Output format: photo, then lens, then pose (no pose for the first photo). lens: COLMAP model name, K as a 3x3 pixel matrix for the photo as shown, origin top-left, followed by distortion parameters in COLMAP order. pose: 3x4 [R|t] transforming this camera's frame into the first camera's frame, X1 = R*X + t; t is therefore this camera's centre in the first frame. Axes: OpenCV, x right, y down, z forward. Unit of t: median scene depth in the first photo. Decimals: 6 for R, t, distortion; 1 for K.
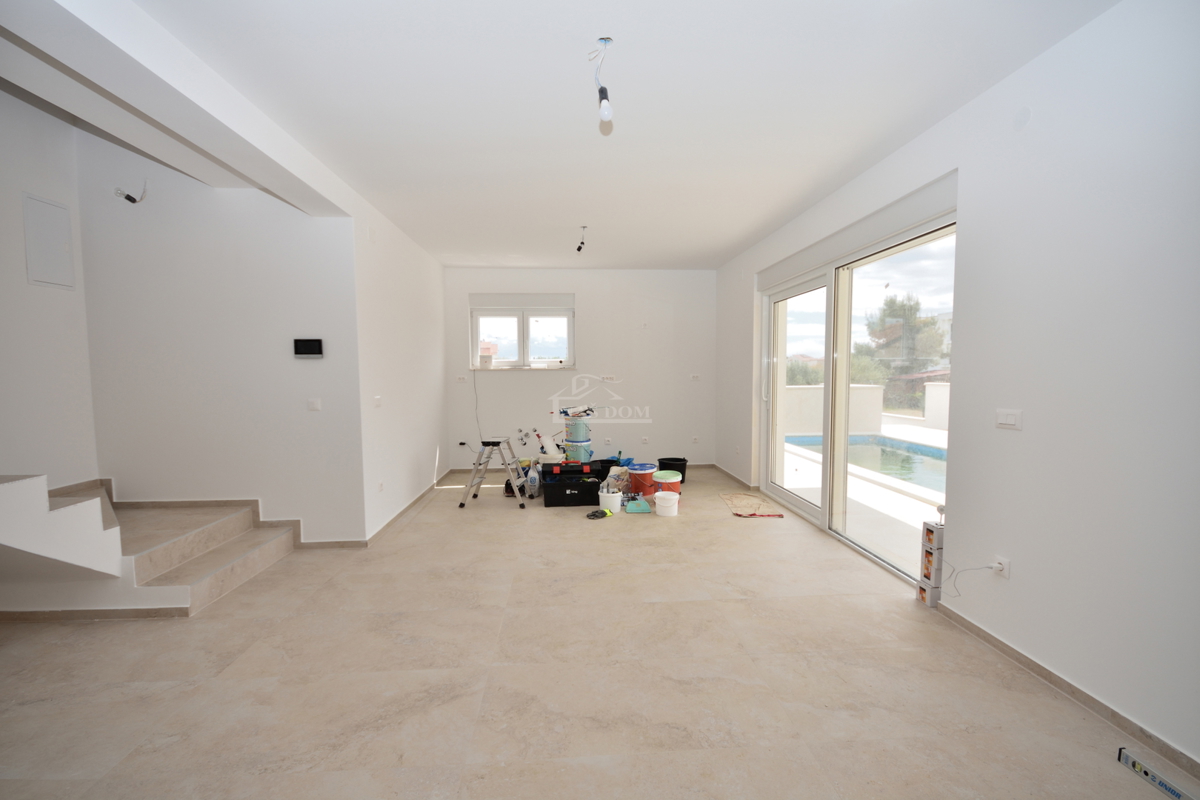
lens RADIAL K [[523.9, 0, 604.9], [0, 523.9, 409.5], [0, 0, 1]] dist [0.003097, -0.006768]
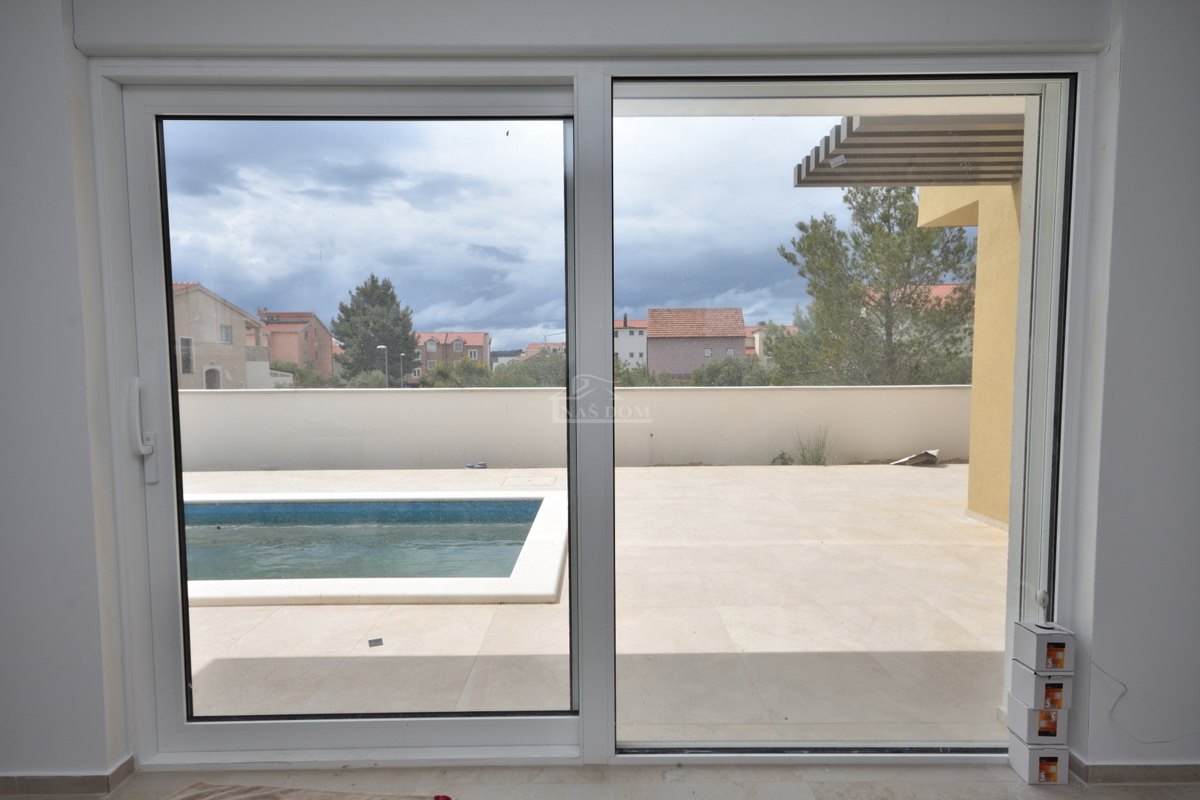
lens RADIAL K [[658.3, 0, 600.0], [0, 658.3, 400.0], [0, 0, 1]] dist [-0.002234, 0.000055]
pose [[0.061736, -0.043821, 0.997130, -0.064712], [0.074914, 0.996421, 0.039152, -0.077704], [-0.995277, 0.072282, 0.064798, 1.384482]]
